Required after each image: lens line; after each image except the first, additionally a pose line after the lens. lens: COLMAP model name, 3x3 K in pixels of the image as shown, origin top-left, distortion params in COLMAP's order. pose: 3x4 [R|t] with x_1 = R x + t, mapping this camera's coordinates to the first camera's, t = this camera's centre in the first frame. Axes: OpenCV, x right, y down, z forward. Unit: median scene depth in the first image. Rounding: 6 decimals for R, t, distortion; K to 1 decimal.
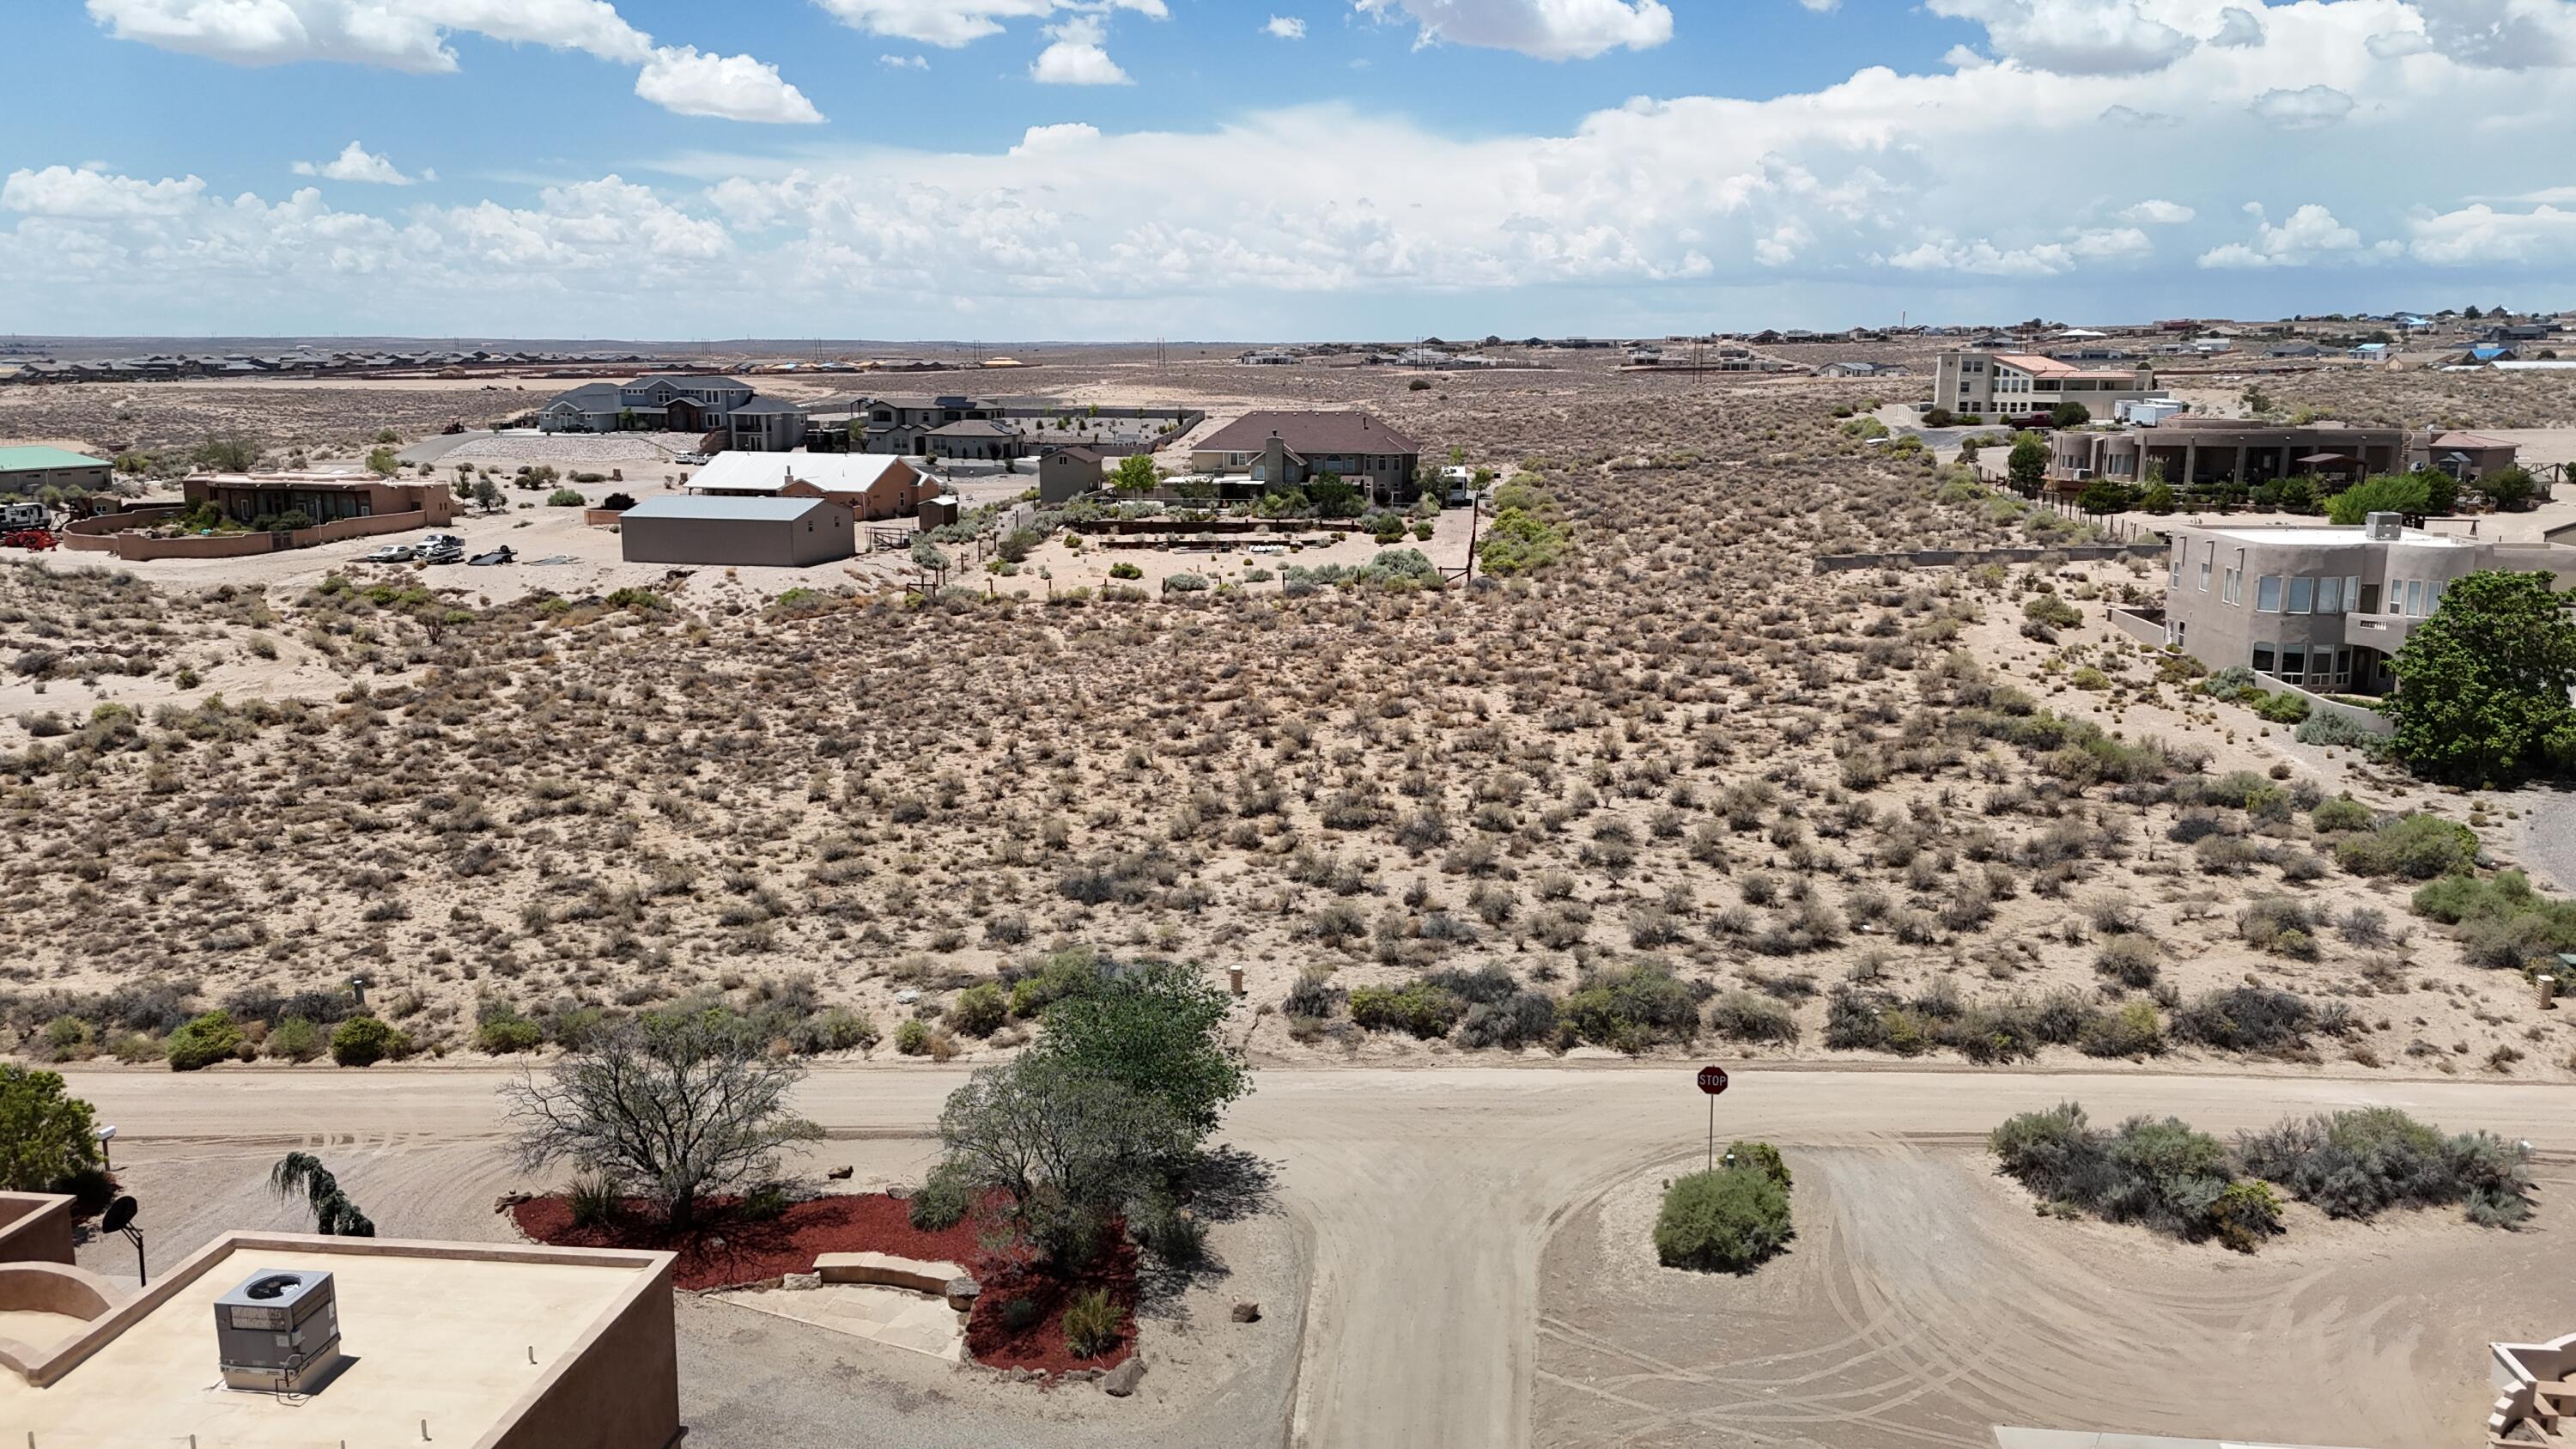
lens RADIAL K [[1875.8, 0, 1296.3], [0, 1875.8, 734.6], [0, 0, 1]] dist [0.082605, -0.091722]
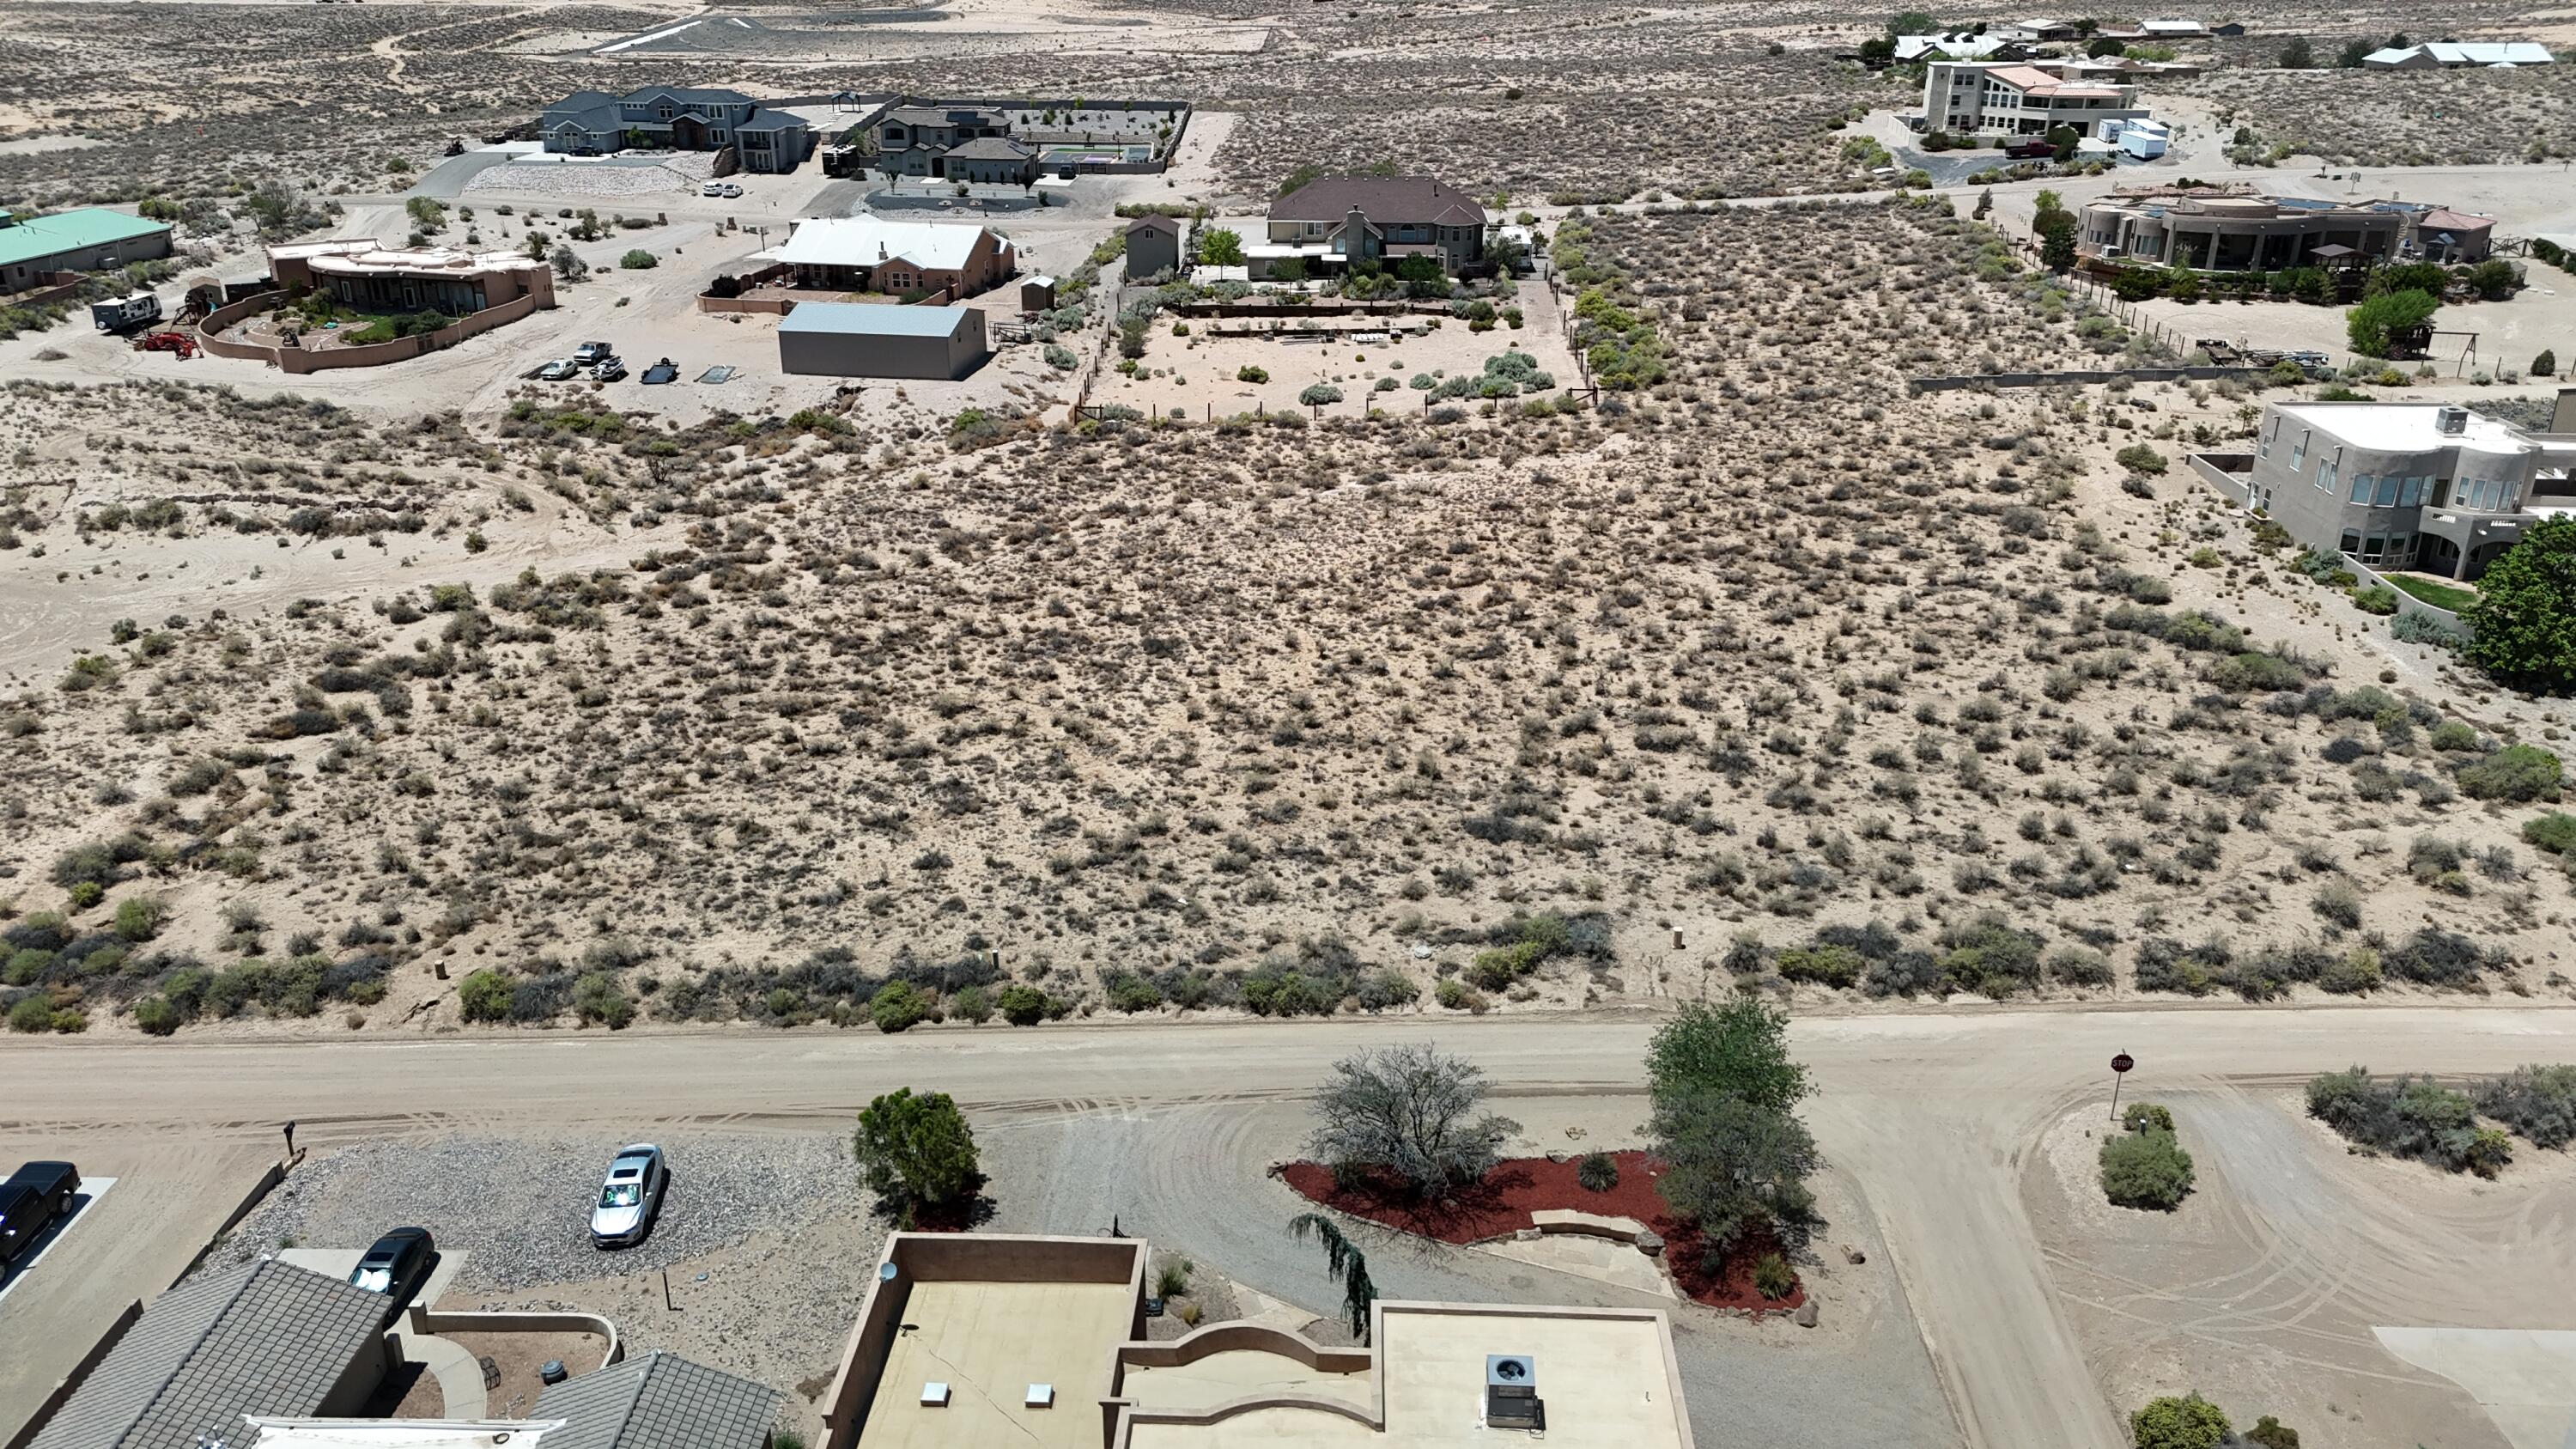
lens RADIAL K [[1873.2, 0, 1288.0], [0, 1873.2, 724.5], [0, 0, 1]] dist [0.071749, -0.072325]
pose [[0.997240, -0.029660, 0.068064, -0.332580], [0.014998, 0.978314, 0.206582, -0.249001], [-0.072715, -0.204991, 0.976059, -0.202376]]
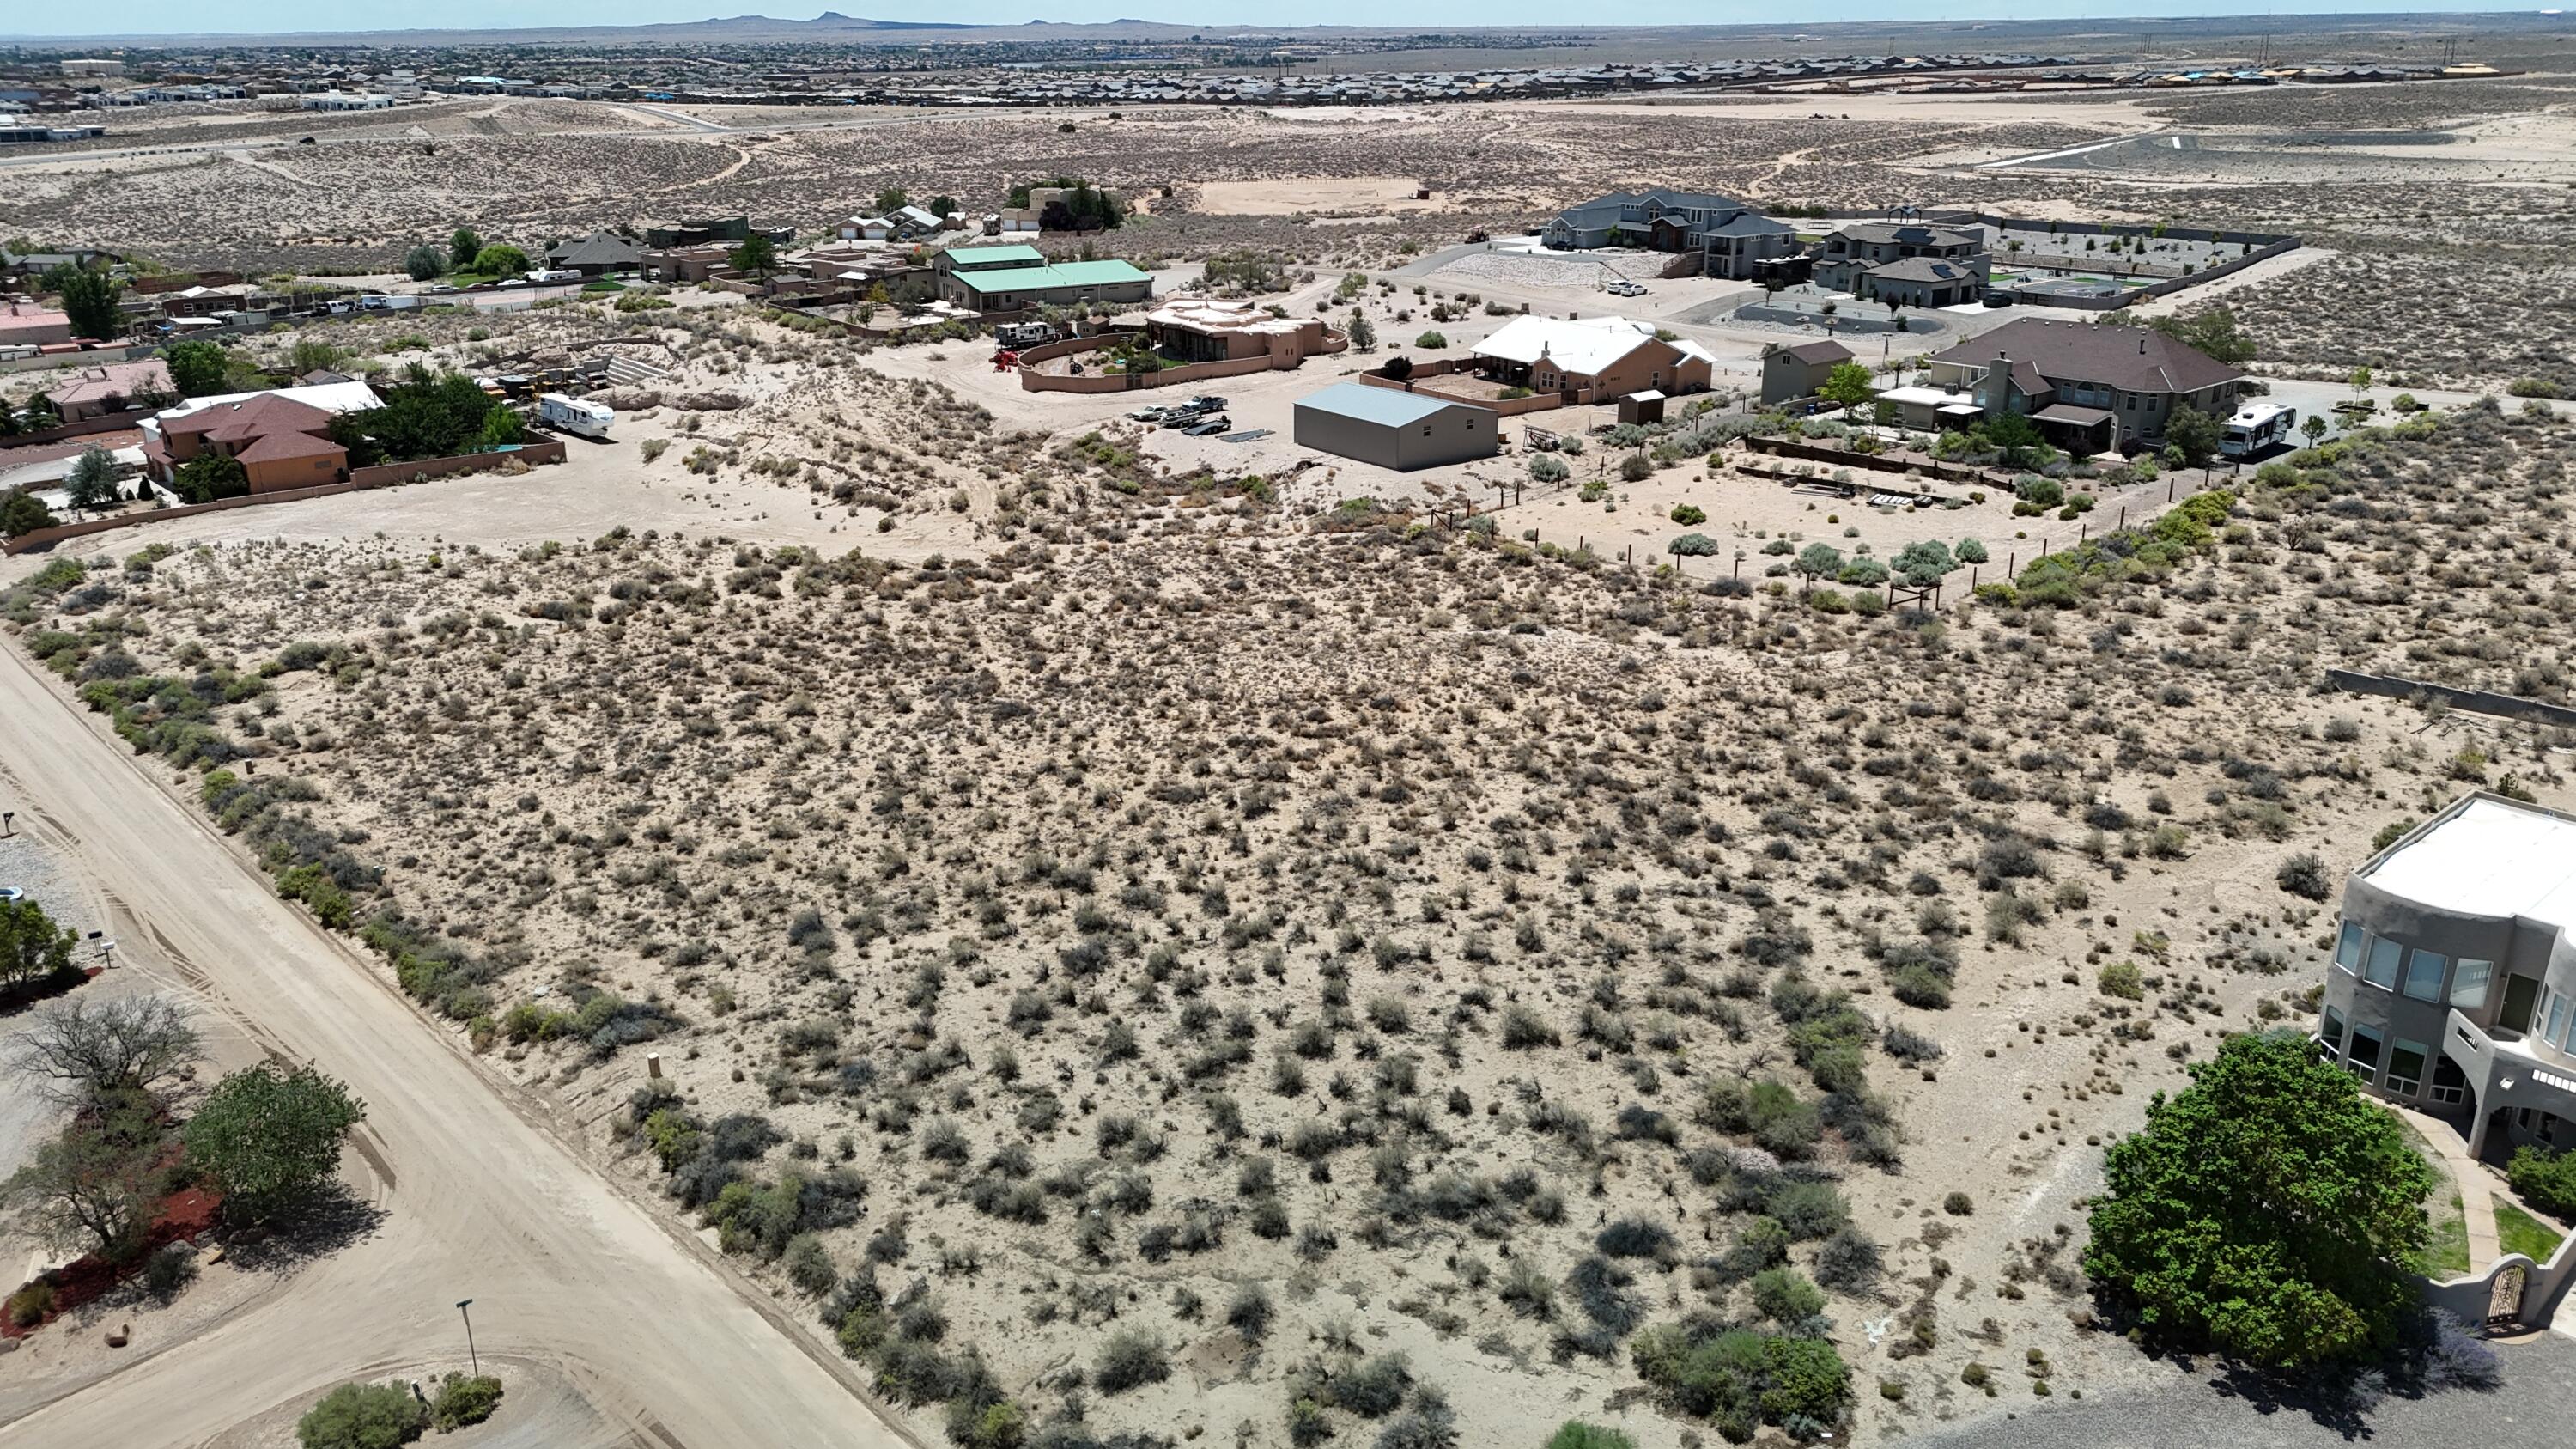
lens RADIAL K [[1875.8, 0, 1296.3], [0, 1875.8, 734.6], [0, 0, 1]] dist [0.082605, -0.091722]
pose [[0.749277, 0.223333, -0.623463, 0.850558], [-0.124939, 0.972187, 0.198098, -0.317550], [0.650364, -0.070536, 0.756341, 0.302719]]
